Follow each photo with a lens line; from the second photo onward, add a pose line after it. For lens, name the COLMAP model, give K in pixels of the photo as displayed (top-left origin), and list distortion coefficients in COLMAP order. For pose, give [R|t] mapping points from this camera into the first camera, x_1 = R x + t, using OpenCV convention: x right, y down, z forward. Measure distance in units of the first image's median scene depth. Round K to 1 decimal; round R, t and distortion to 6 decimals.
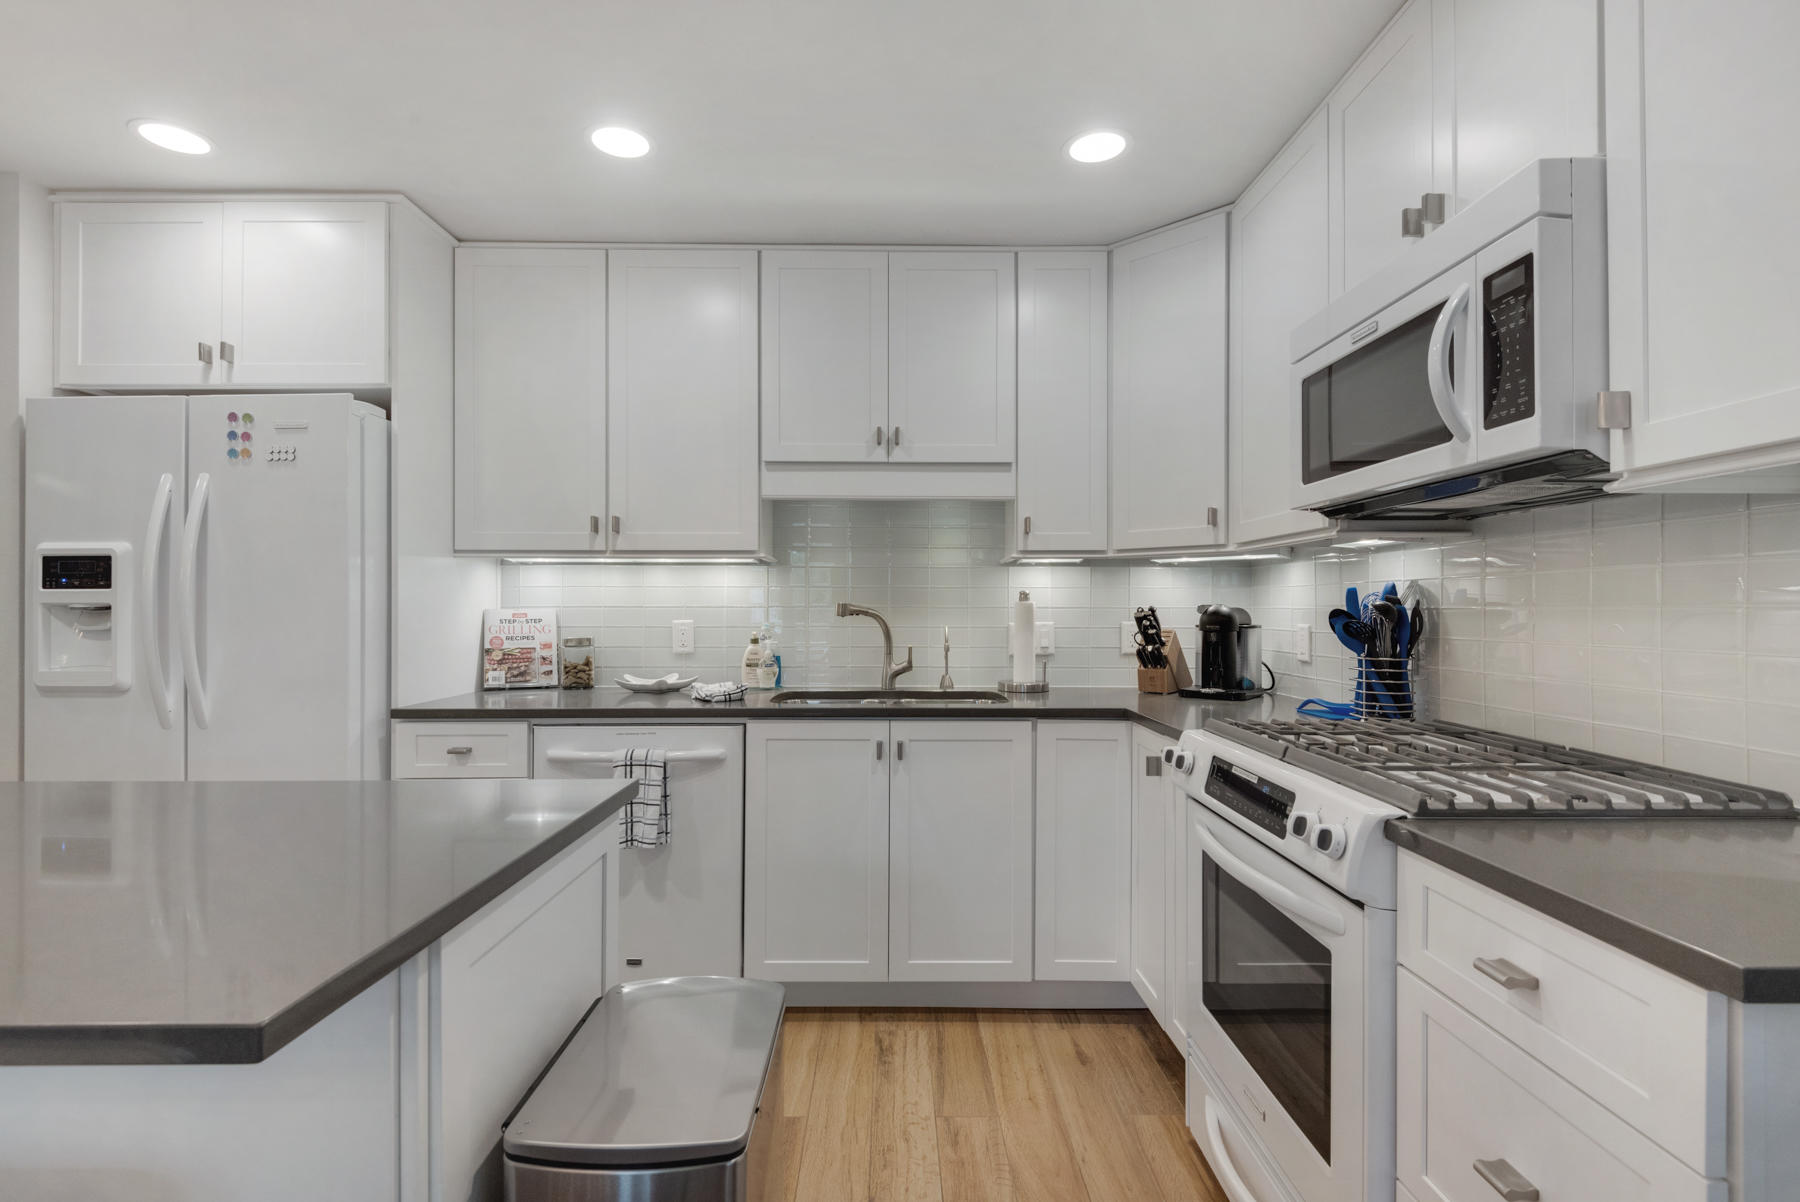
lens RADIAL K [[839.4, 0, 903.4], [0, 839.4, 603.5], [0, 0, 1]] dist [0.020555, -0.014517]
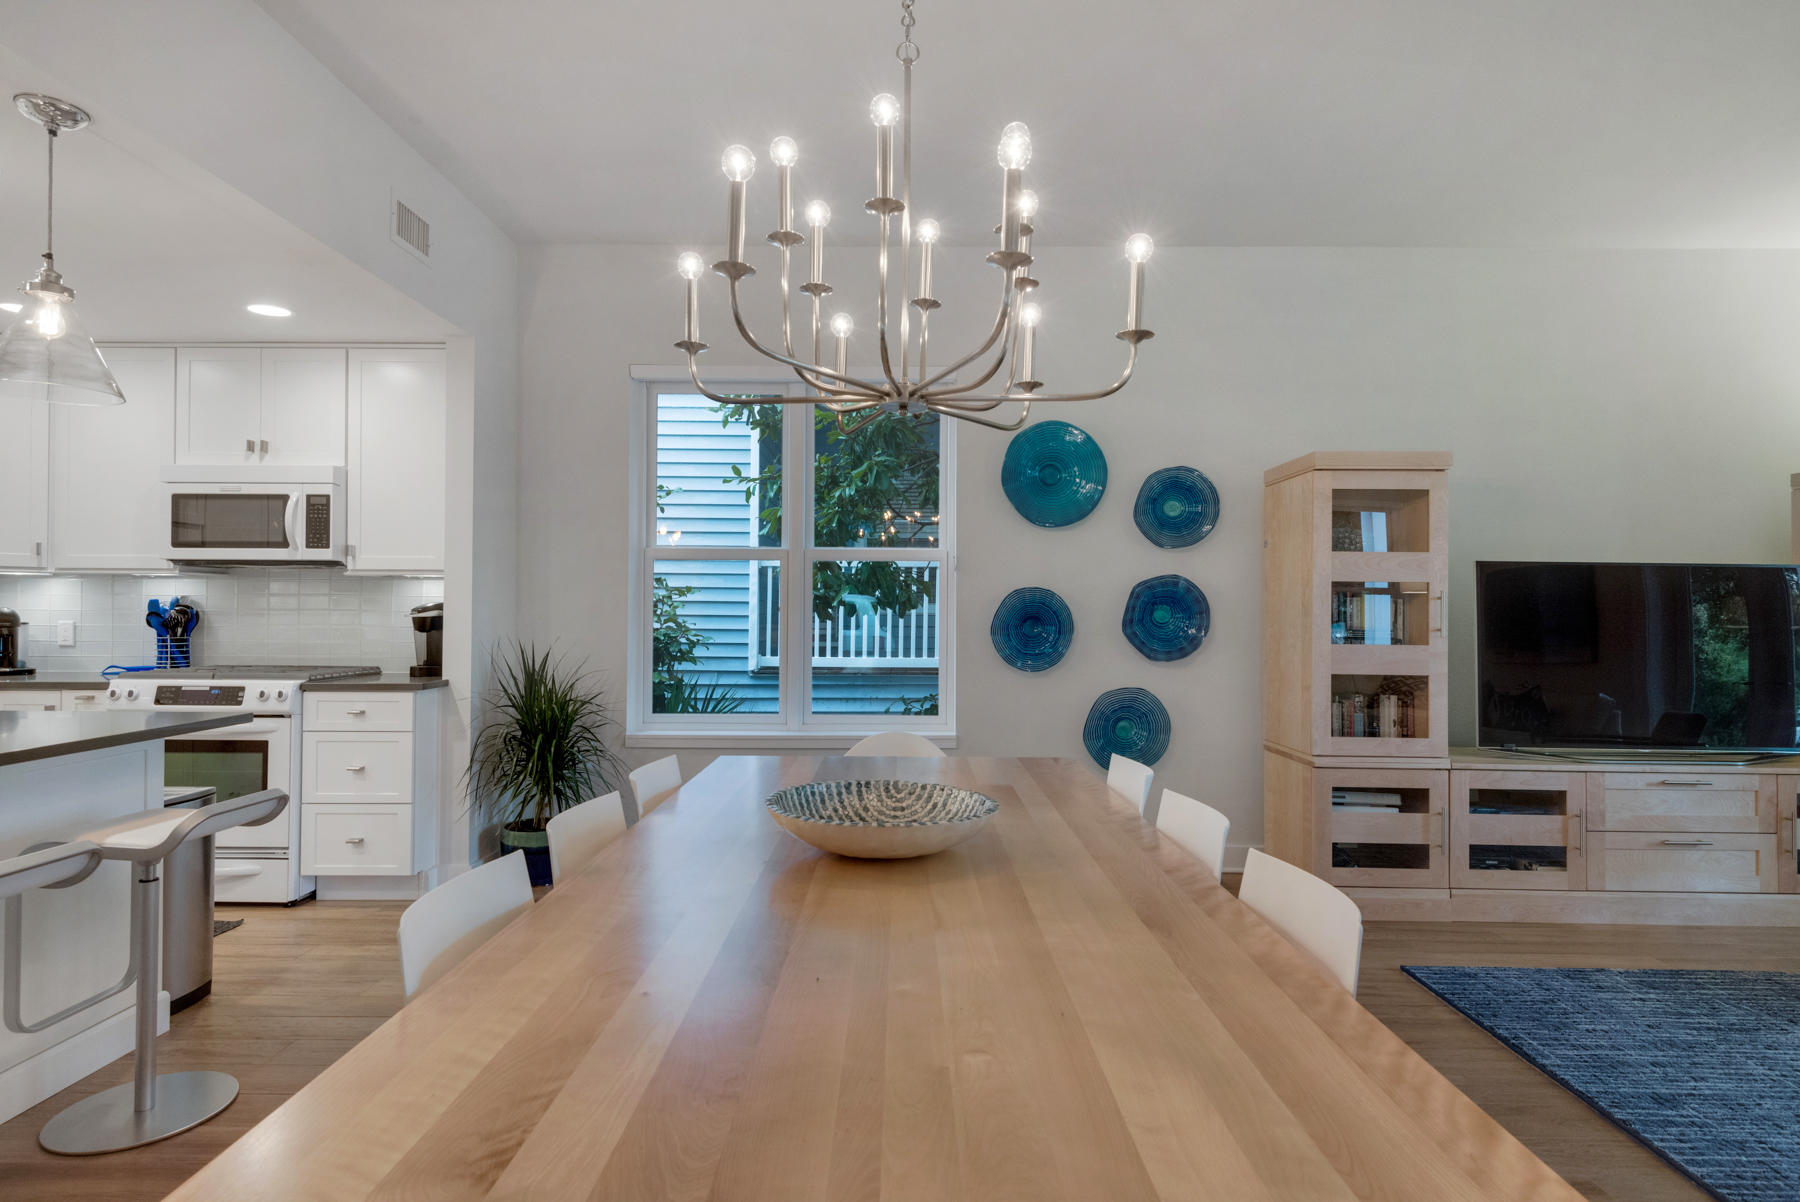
lens RADIAL K [[928.7, 0, 898.3], [0, 928.7, 601.3], [0, 0, 1]] dist [0.017252, -0.010192]
pose [[0.017667, 0.007949, 0.999812, -1.279869], [-0.011070, 0.999909, -0.007754, -0.014845], [-0.999783, -0.010931, 0.017753, -0.551049]]
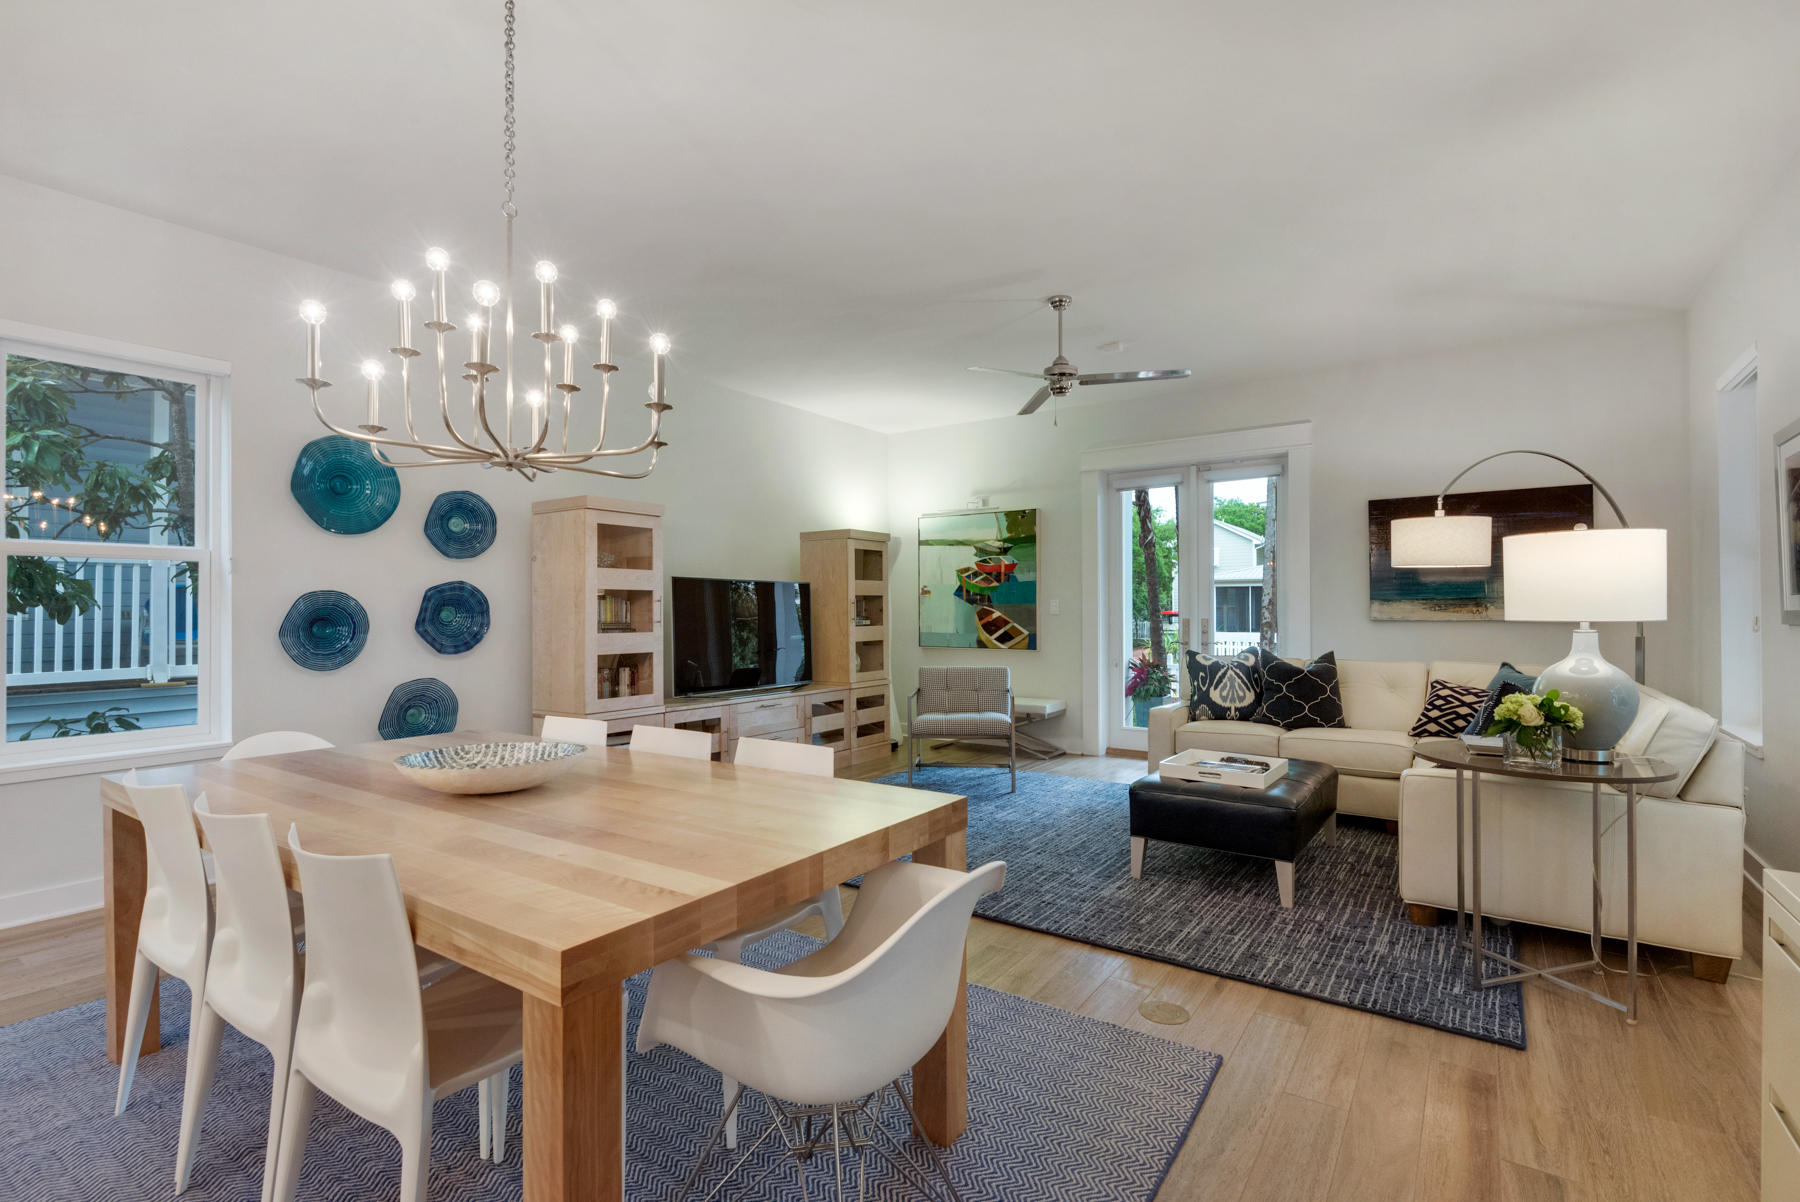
lens RADIAL K [[839.4, 0, 889.1], [0, 839.4, 599.4], [0, 0, 1]] dist [0.020555, -0.014517]
pose [[-0.813987, 0.009880, 0.580800, -1.414849], [0.002285, 0.999902, -0.013807, -0.014628], [-0.580879, -0.009912, -0.813930, -0.034652]]
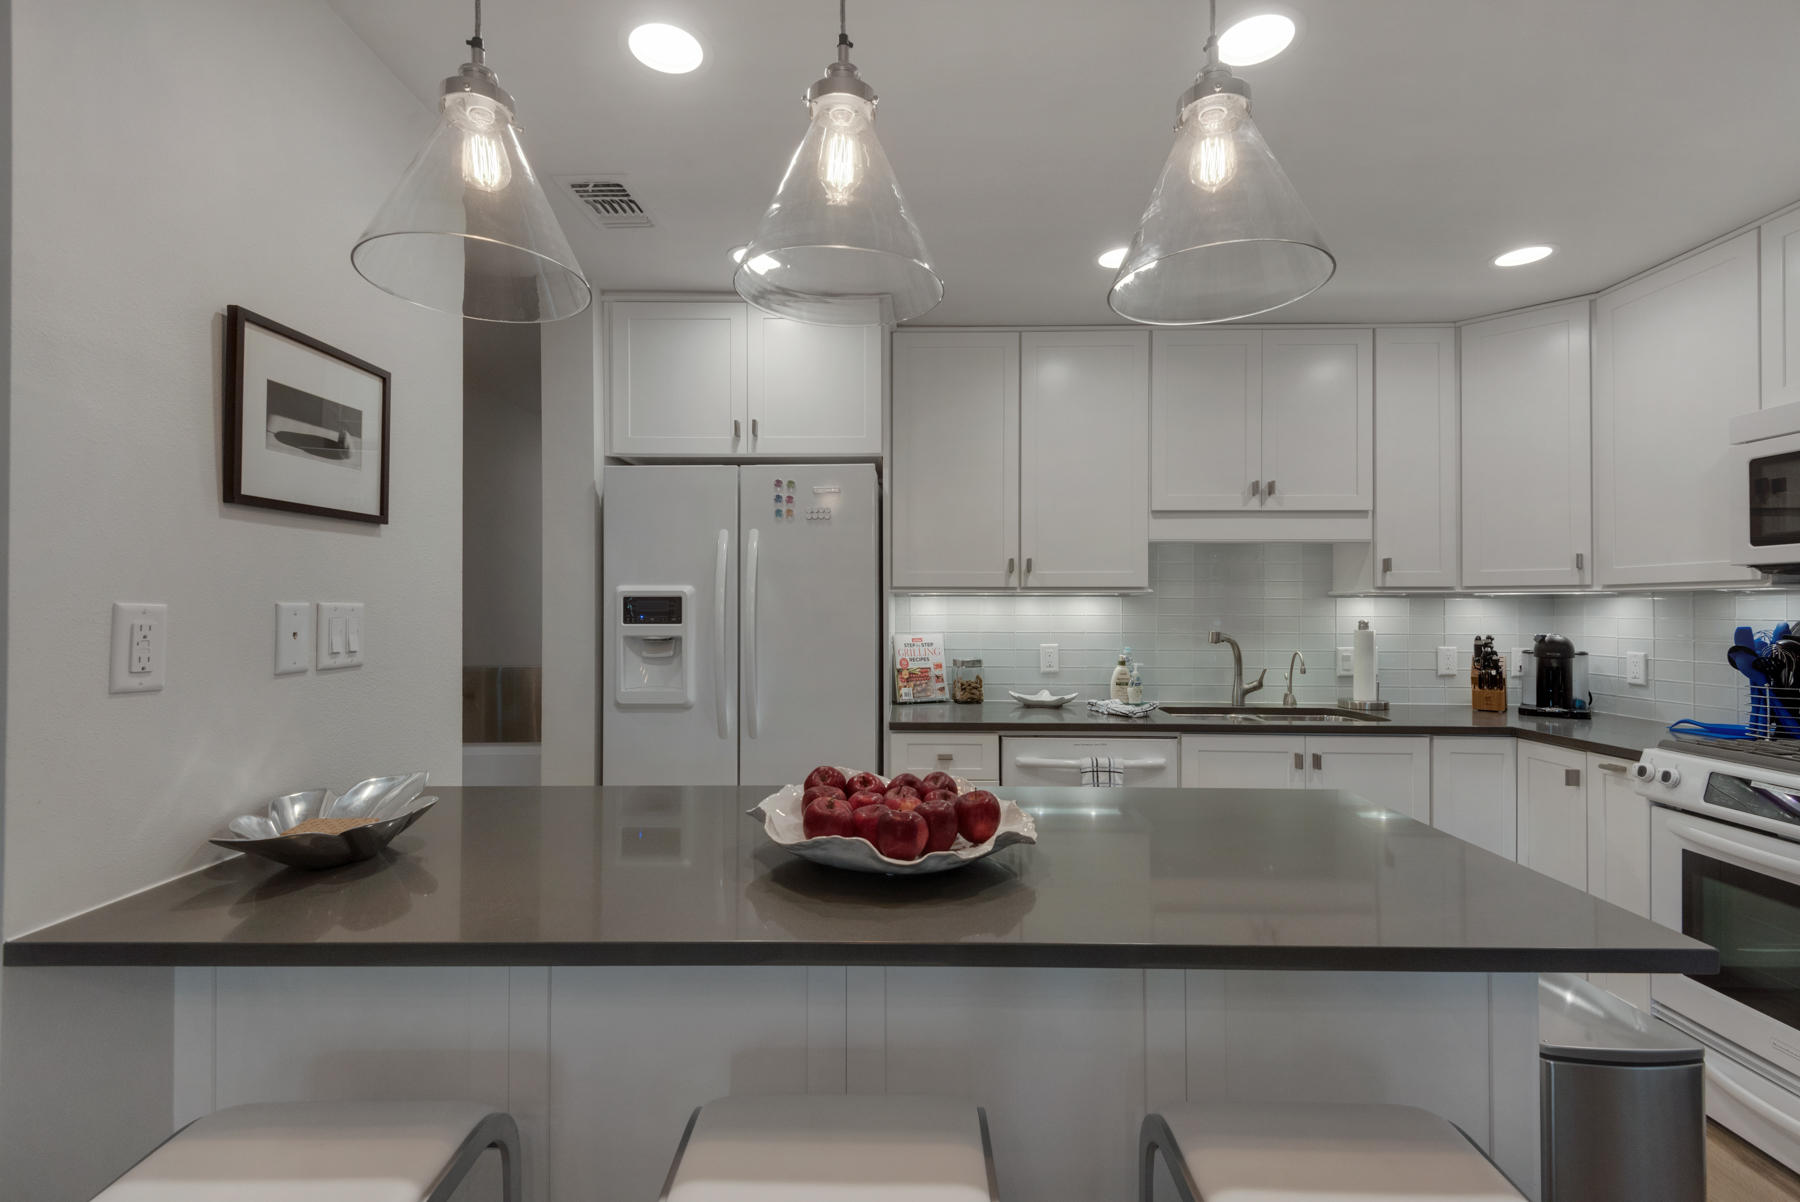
lens RADIAL K [[812.8, 0, 898.6], [0, 812.8, 602.1], [0, 0, 1]] dist [0.017512, -0.007704]
pose [[0.999571, 0.001355, -0.029245, -0.552088], [-0.001456, 0.999993, -0.003448, -0.042585], [0.029240, 0.003489, 0.999566, -0.159816]]
